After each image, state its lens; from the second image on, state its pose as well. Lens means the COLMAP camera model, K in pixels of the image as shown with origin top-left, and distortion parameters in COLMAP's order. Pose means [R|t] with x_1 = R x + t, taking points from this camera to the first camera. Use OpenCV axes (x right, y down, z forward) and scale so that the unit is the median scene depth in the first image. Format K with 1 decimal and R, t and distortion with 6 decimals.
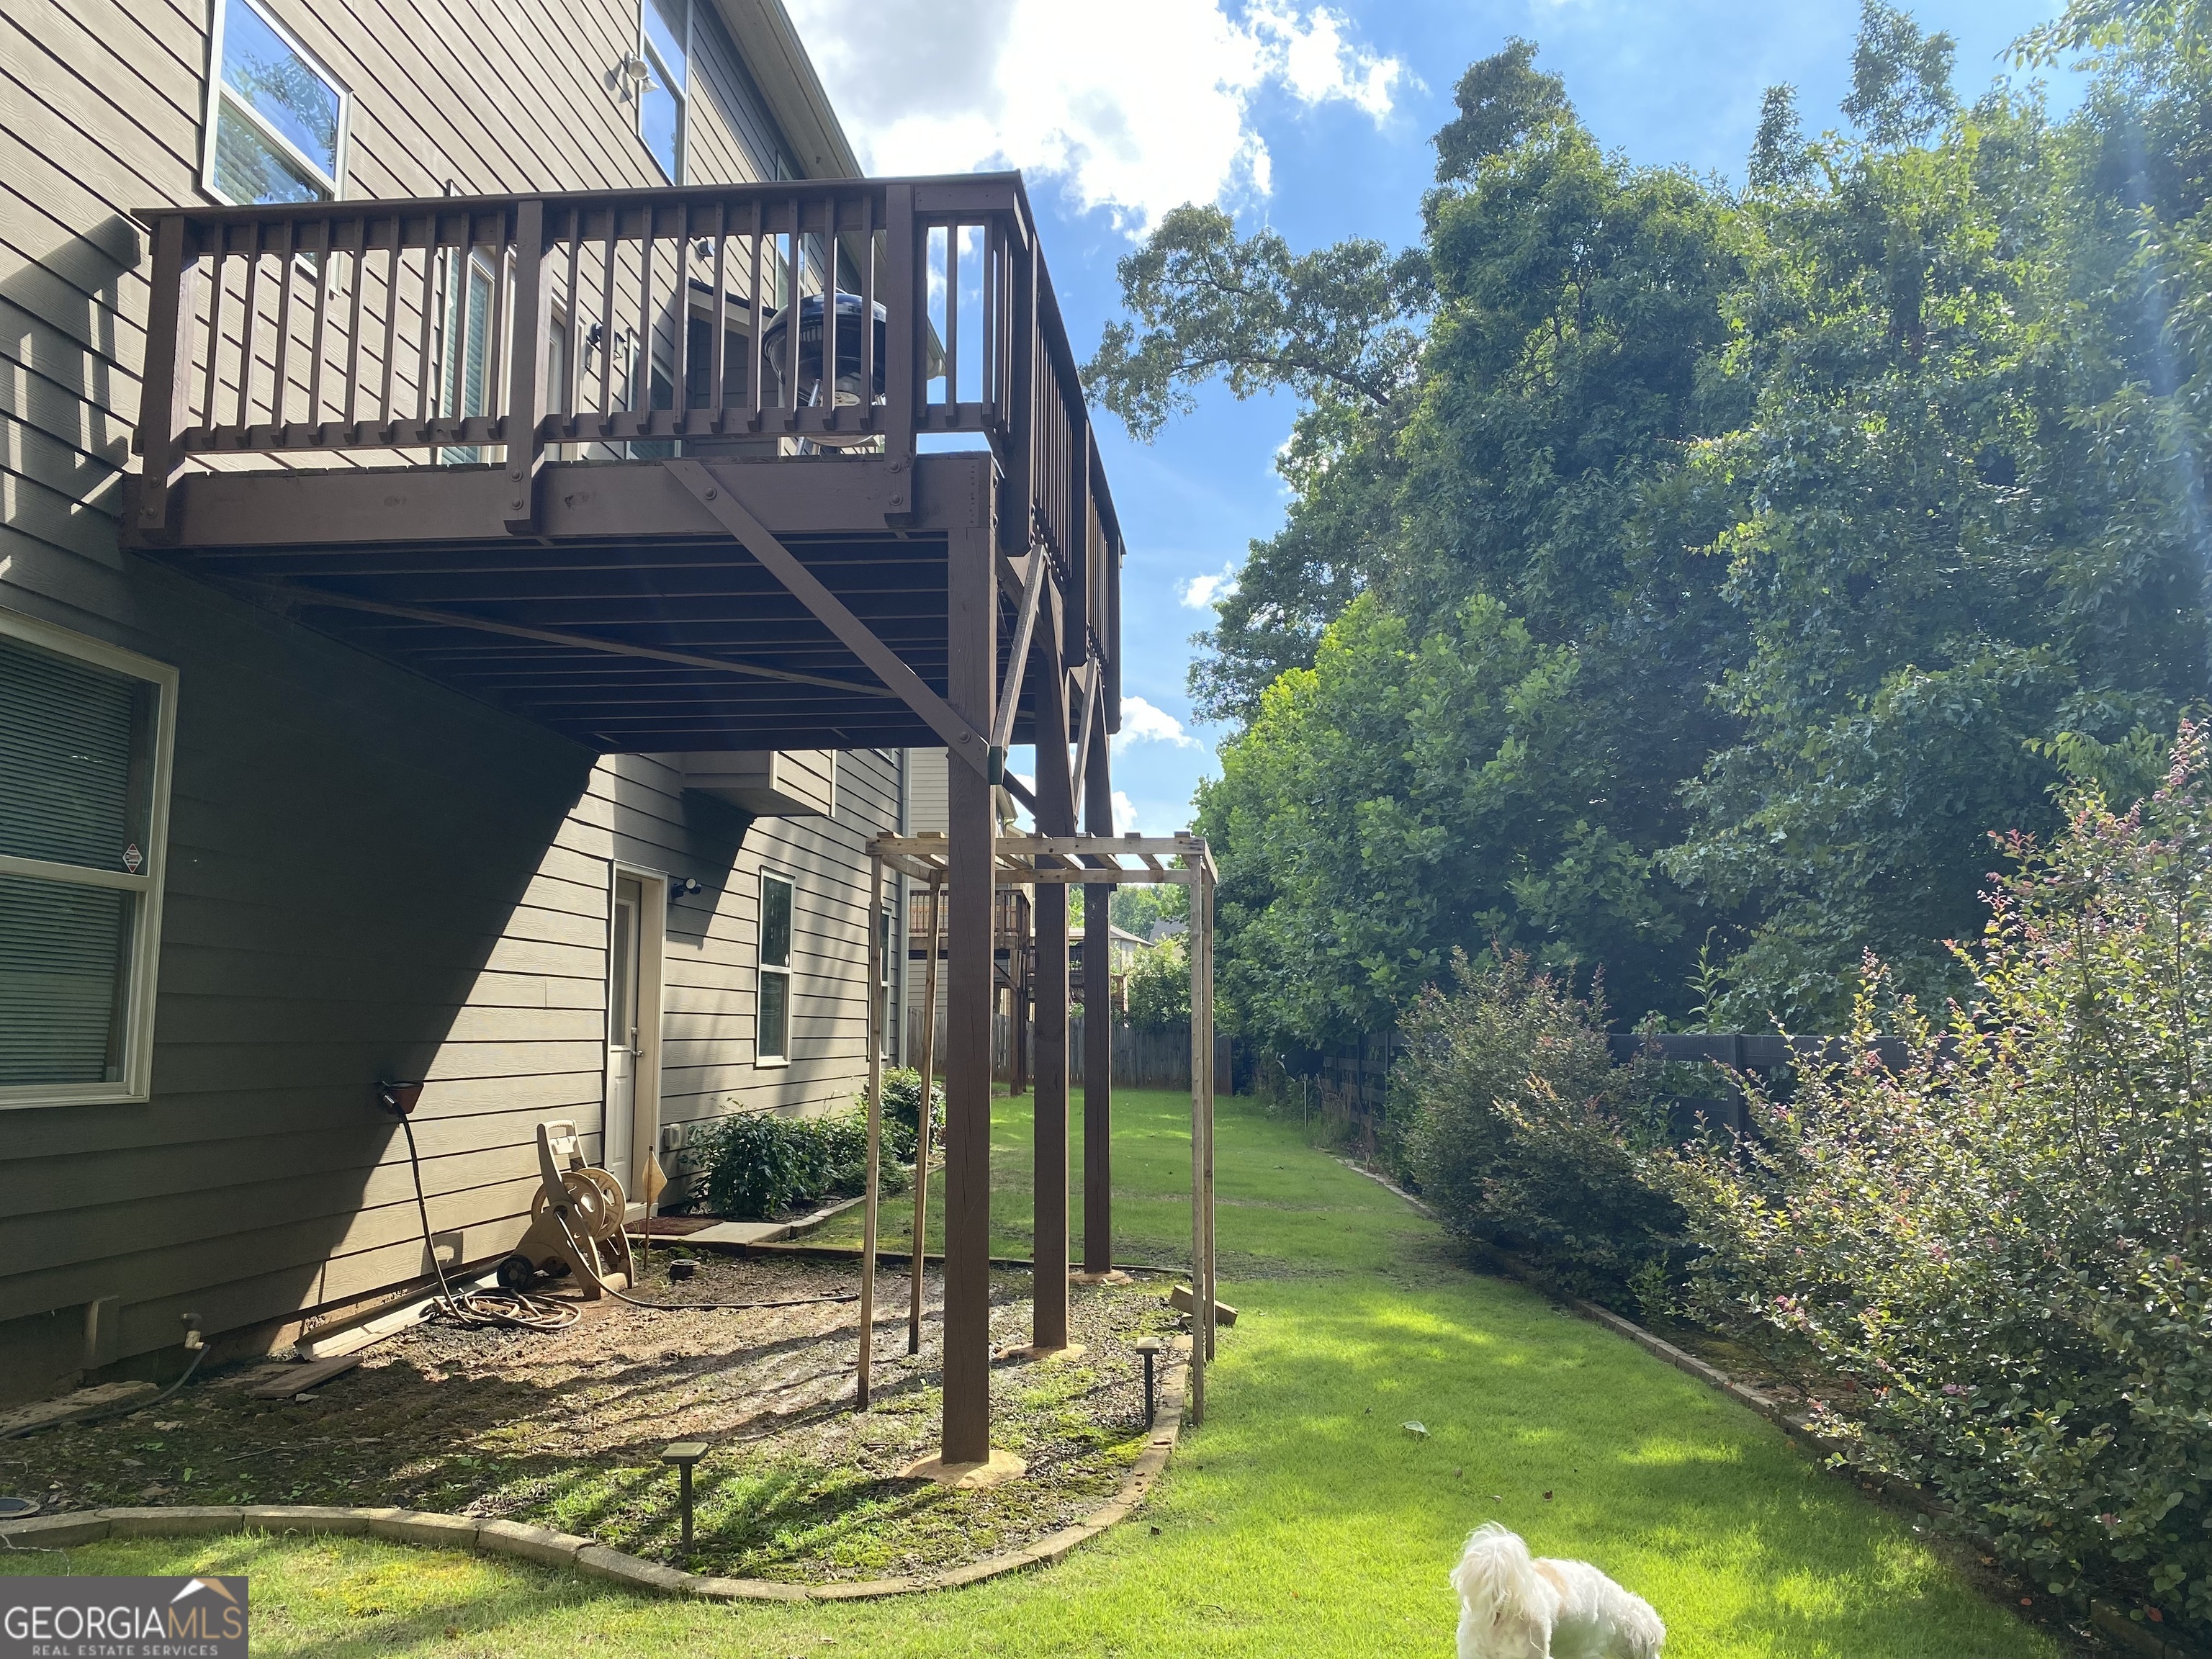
lens RADIAL K [[1651.8, 0, 1106.0], [0, 1651.8, 829.5], [0, 0, 1]] dist [0.008088, -0.004491]
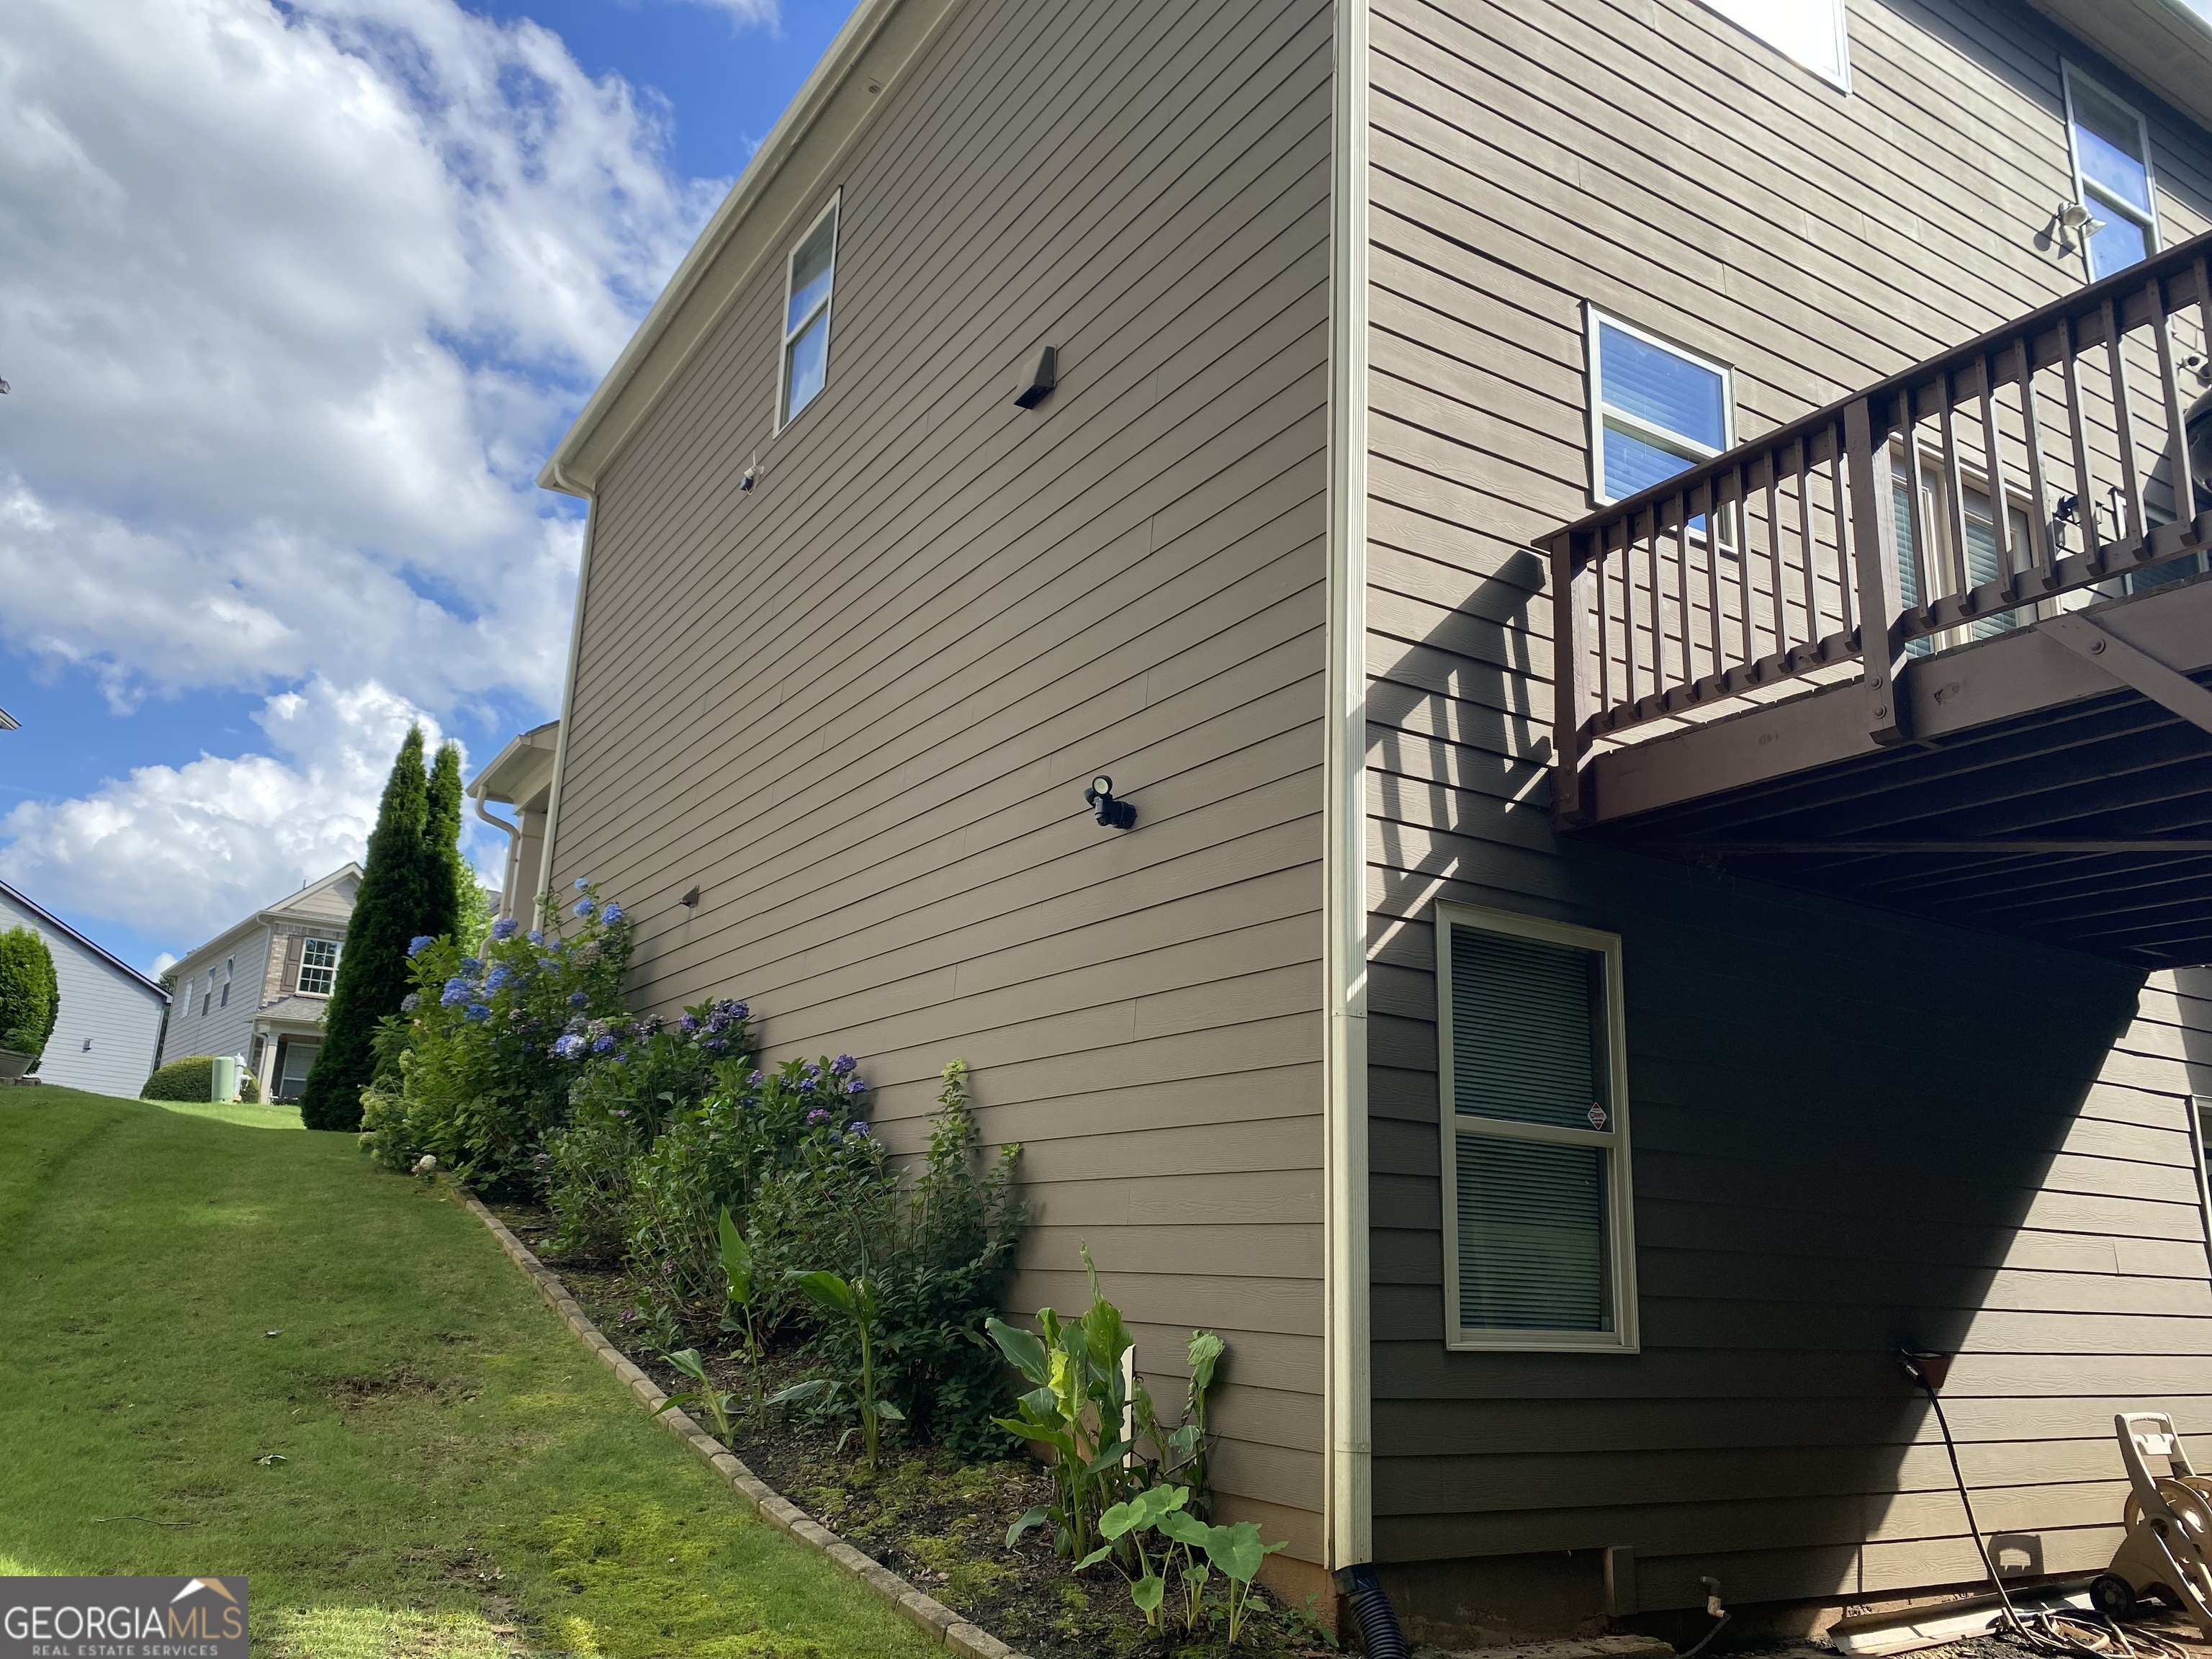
lens RADIAL K [[1670.0, 0, 1106.0], [0, 1670.0, 829.5], [0, 0, 1]] dist [0.010940, -0.026004]
pose [[0.602088, -0.177914, -0.778355, 0.094423], [0.058118, 0.982037, -0.179514, 0.010627], [0.796312, 0.062847, 0.601612, 0.082995]]
